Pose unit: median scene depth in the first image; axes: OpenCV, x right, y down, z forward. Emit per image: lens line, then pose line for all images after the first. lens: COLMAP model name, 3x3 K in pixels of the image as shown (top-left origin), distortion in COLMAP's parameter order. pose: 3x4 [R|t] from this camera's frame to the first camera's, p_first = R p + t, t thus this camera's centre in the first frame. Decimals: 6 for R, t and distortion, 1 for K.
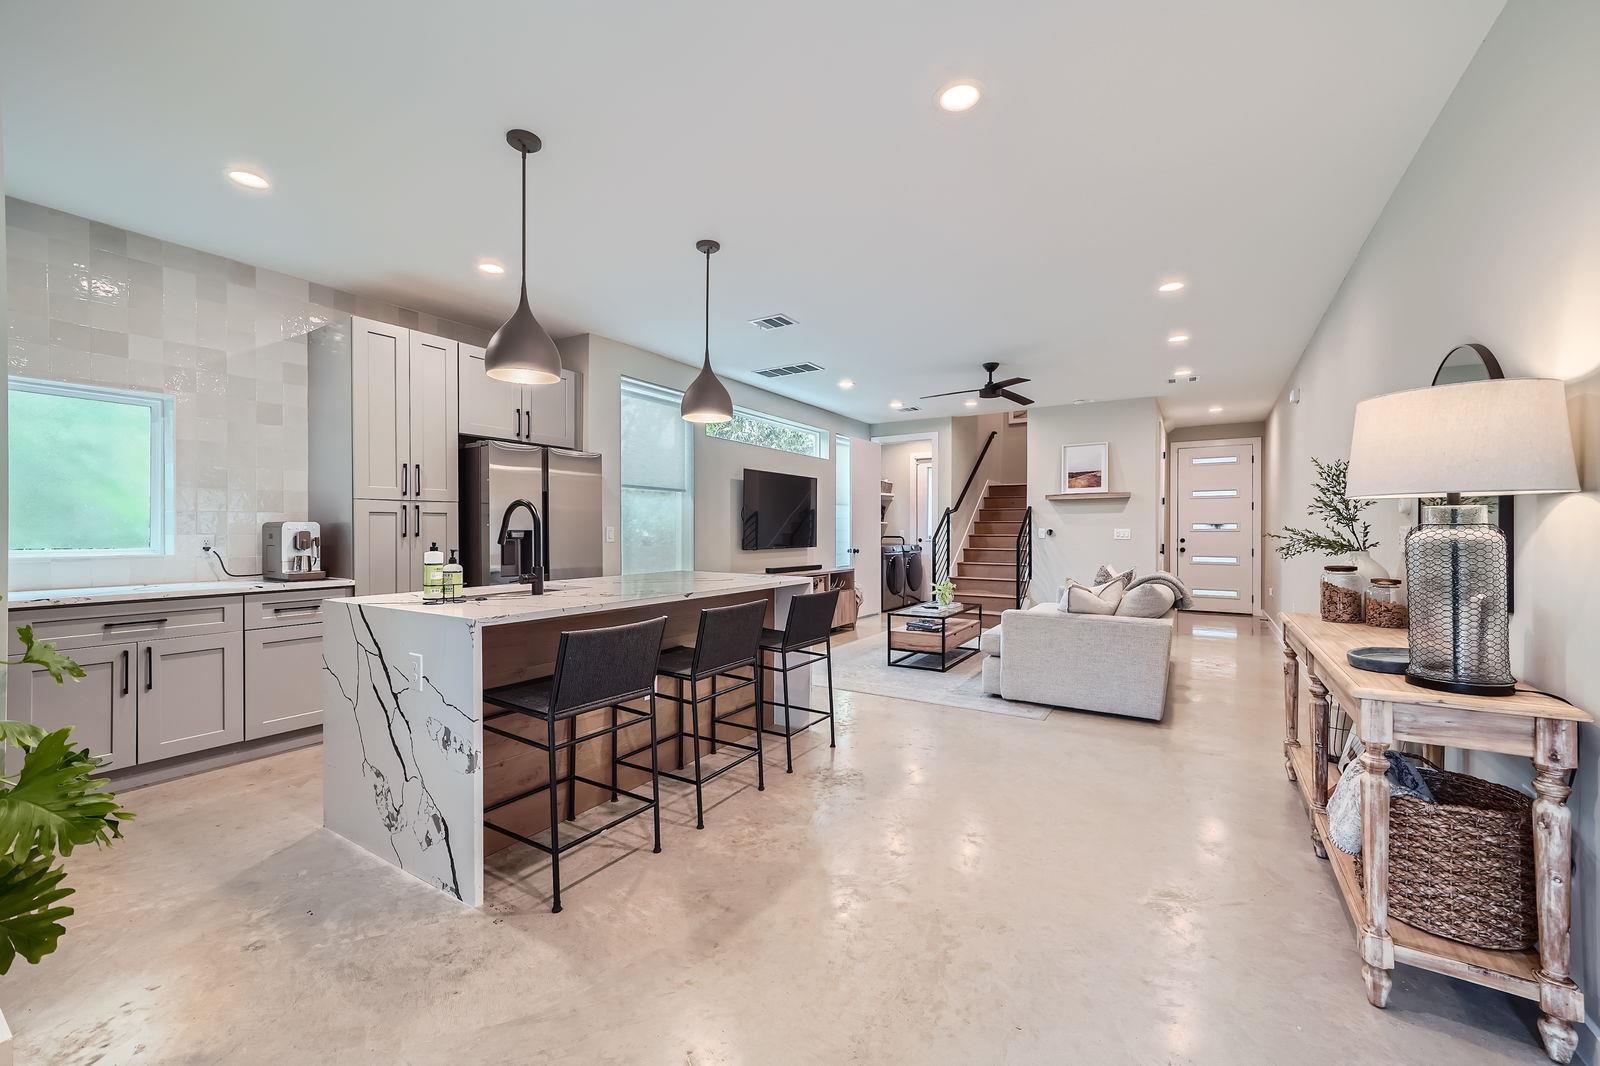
lens RADIAL K [[637.7, 0, 802.7], [0, 637.7, 529.9], [0, 0, 1]] dist [0.006782, 0.000025]
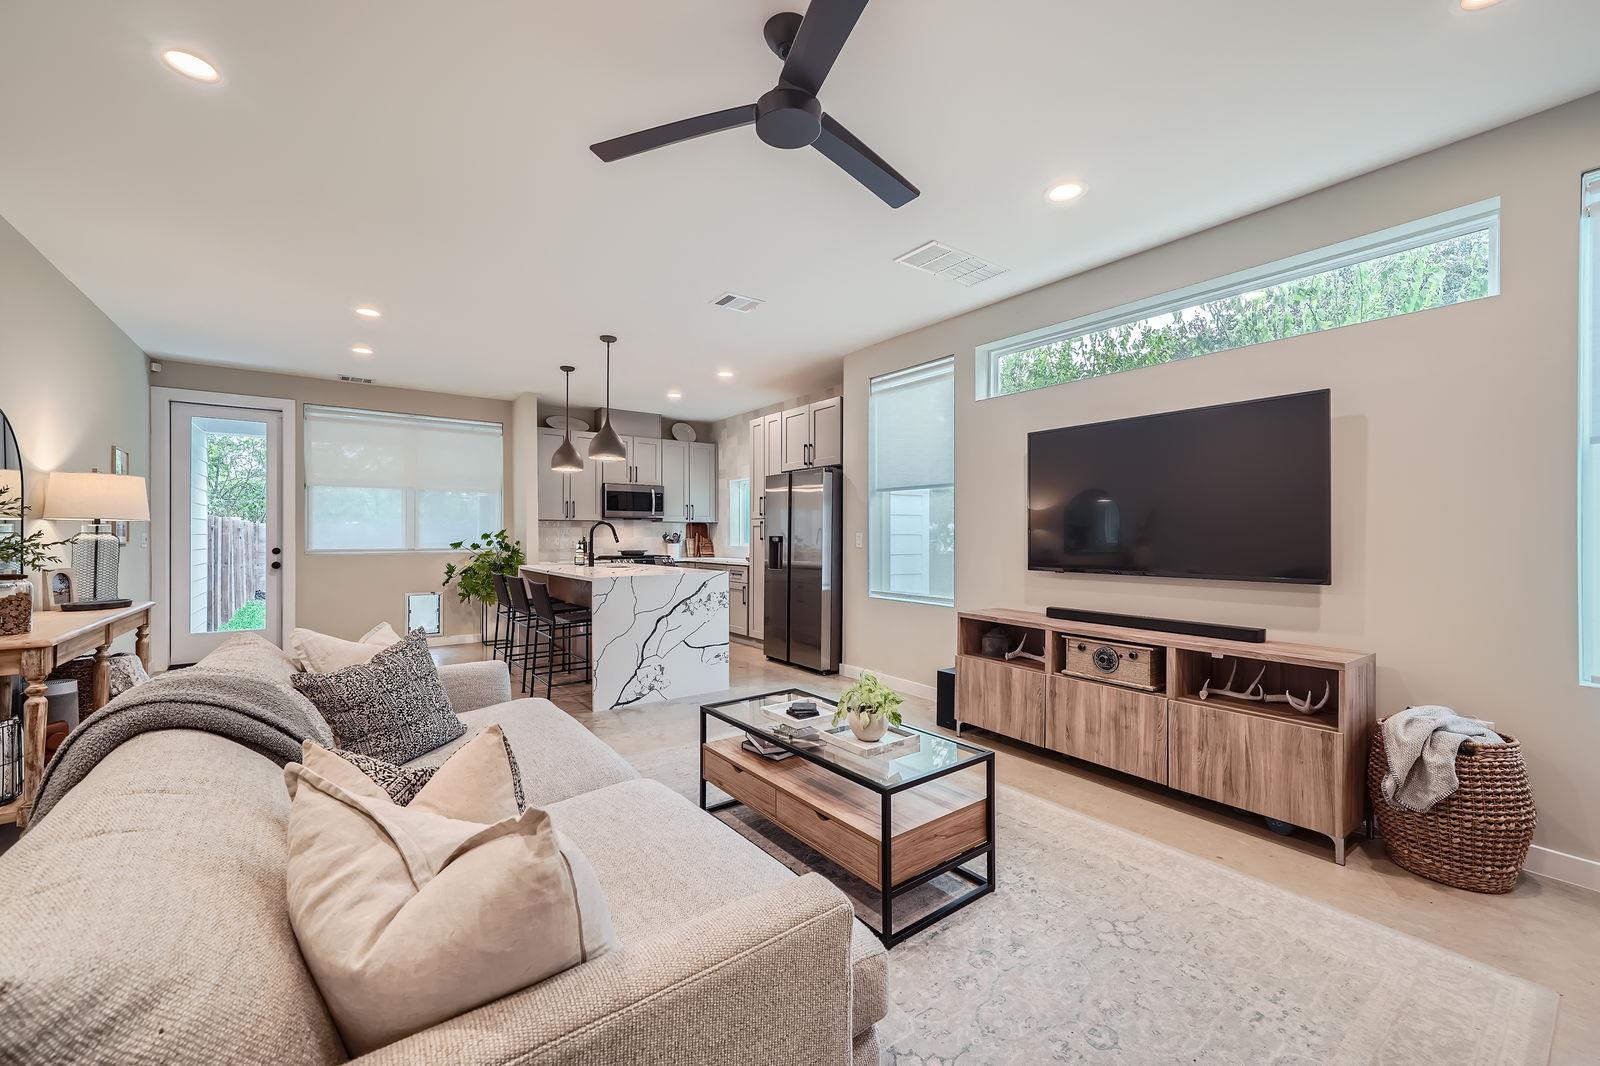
lens RADIAL K [[637.7, 0, 795.9], [0, 637.7, 530.6], [0, 0, 1]] dist [0.006782, 0.000025]
pose [[-0.372152, -0.008376, -0.928134, 0.739413], [-0.001700, 0.999964, -0.008342, -0.000507], [0.928170, -0.001526, -0.372153, 1.385786]]
